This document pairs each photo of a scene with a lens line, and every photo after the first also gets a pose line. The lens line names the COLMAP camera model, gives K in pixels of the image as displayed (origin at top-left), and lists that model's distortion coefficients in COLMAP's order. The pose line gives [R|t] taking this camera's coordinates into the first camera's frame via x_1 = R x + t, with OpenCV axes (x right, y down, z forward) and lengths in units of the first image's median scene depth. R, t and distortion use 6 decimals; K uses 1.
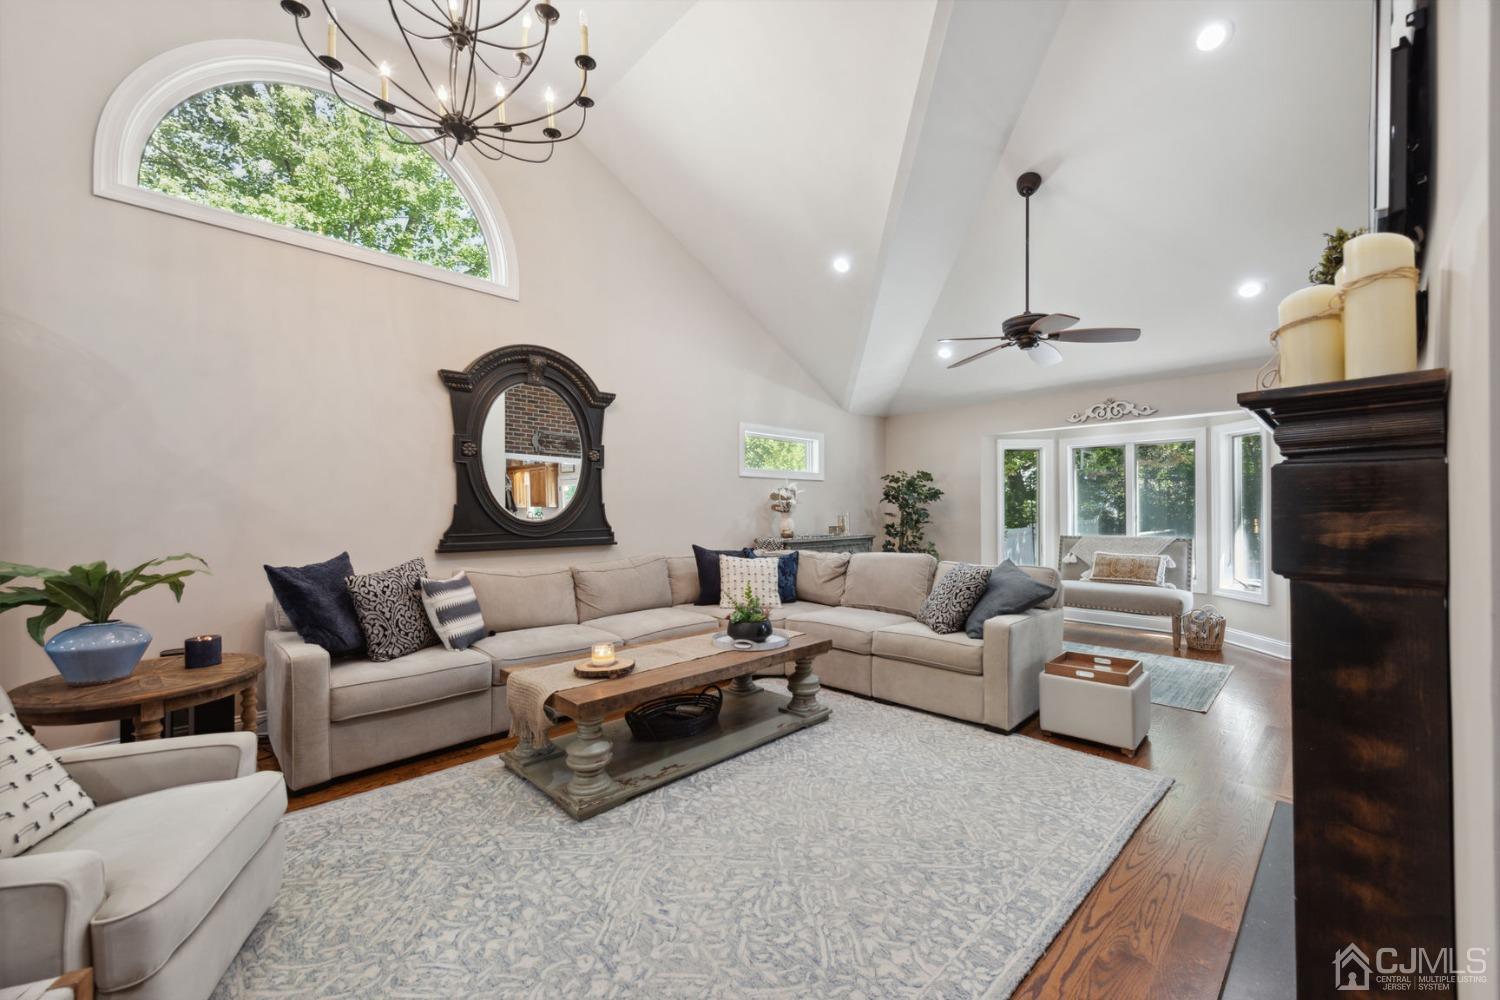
lens RADIAL K [[600.3, 0, 751.8], [0, 600.3, 505.3], [0, 0, 1]] dist [0.012816, -0.002269]
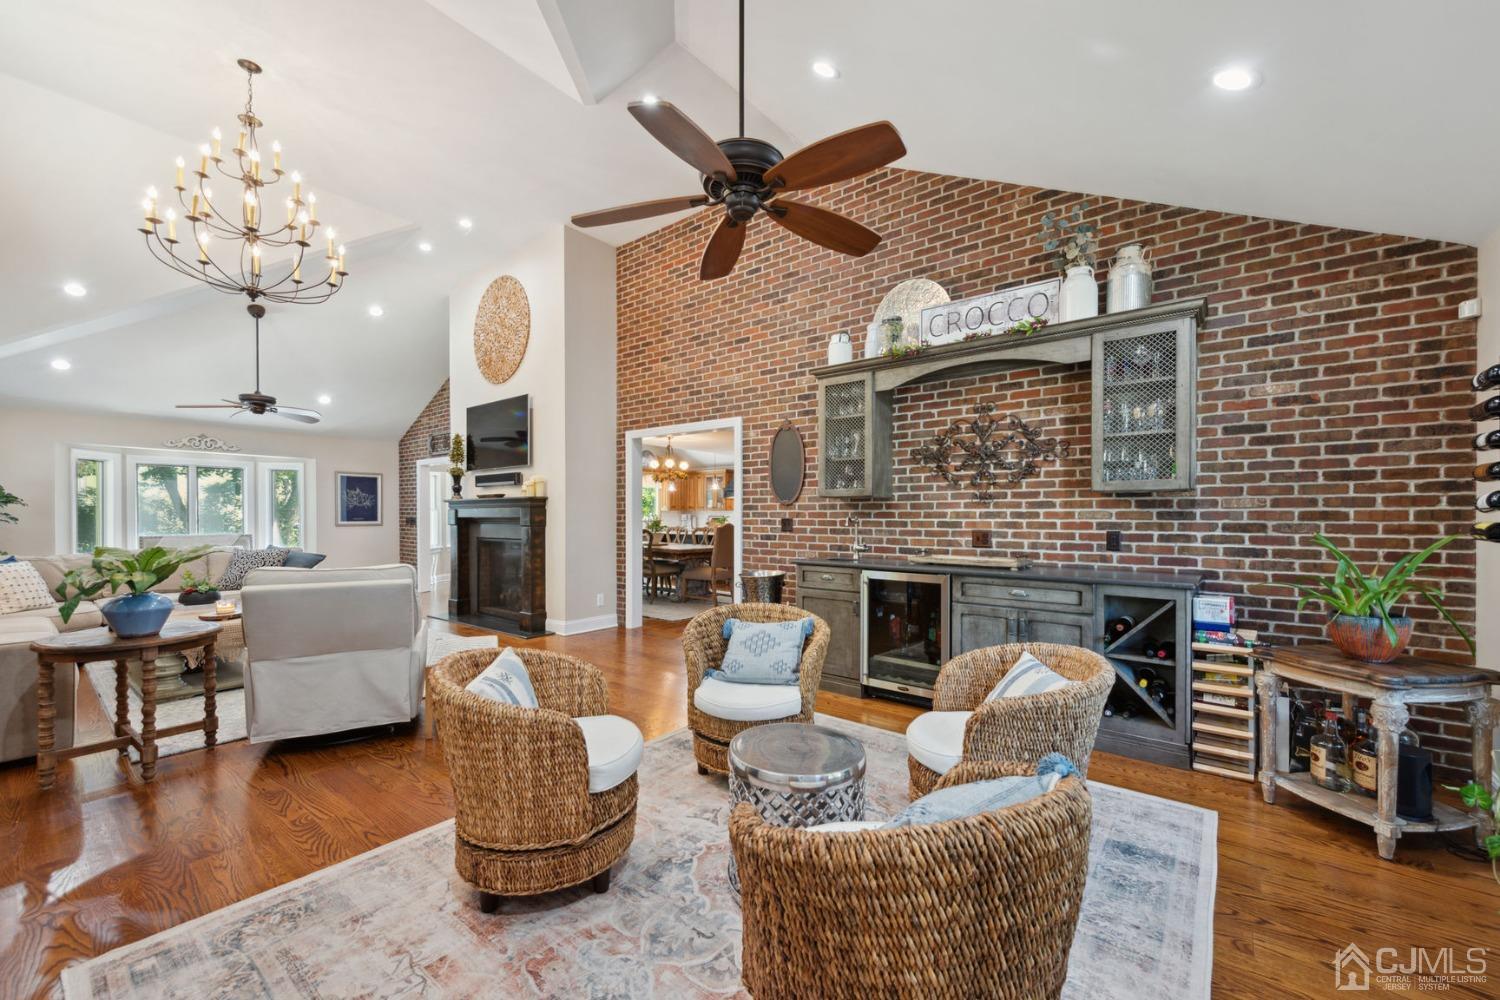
lens RADIAL K [[600.3, 0, 741.3], [0, 600.3, 510.2], [0, 0, 1]] dist [0.012816, -0.002269]
pose [[-0.102545, 0.015457, 0.994608, -1.445756], [-0.012701, 0.999777, -0.016847, 0.006927], [-0.994647, -0.014361, -0.102326, -0.136377]]
